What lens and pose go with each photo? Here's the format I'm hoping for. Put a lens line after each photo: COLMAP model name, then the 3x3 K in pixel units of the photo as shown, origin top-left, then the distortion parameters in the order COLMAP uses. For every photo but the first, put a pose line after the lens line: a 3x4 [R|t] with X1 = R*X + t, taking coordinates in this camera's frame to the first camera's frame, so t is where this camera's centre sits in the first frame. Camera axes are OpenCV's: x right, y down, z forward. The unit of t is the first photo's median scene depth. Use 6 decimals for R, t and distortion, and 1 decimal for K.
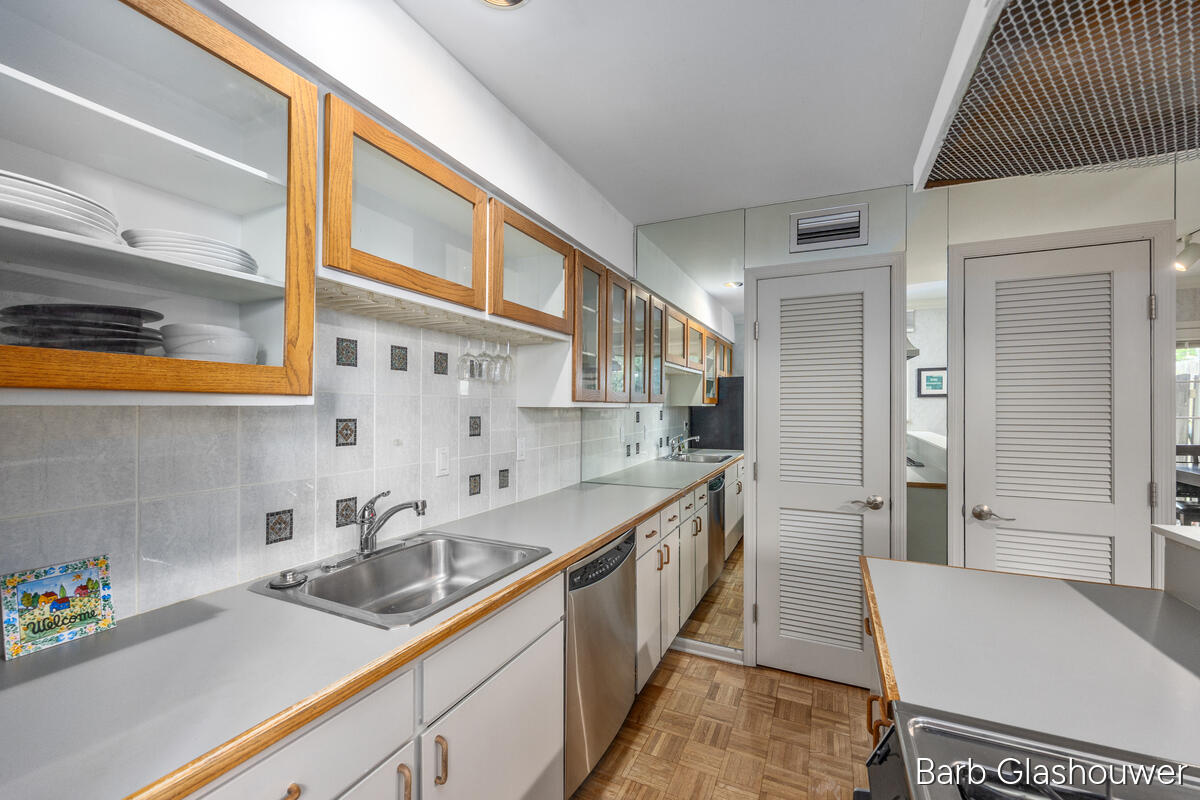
lens RADIAL K [[492.4, 0, 600.0], [0, 492.4, 400.0], [0, 0, 1]] dist [0.000176, -0.000016]
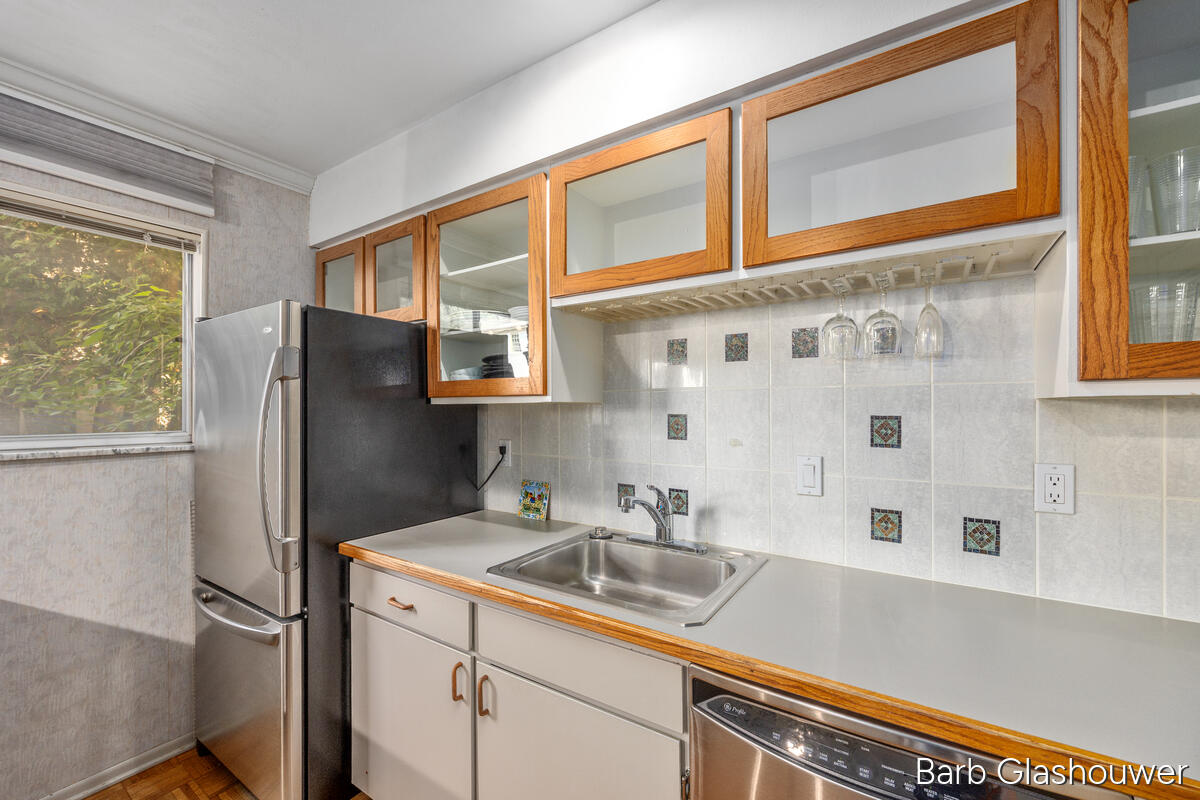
lens RADIAL K [[480.2, 0, 600.0], [0, 480.2, 400.0], [0, 0, 1]] dist [-0.076828, 0.000170]
pose [[-0.140377, -0.009991, -0.990048, 0.476476], [0.023054, 0.999645, -0.013357, 0.015172], [0.989830, -0.024699, -0.140097, 0.874513]]
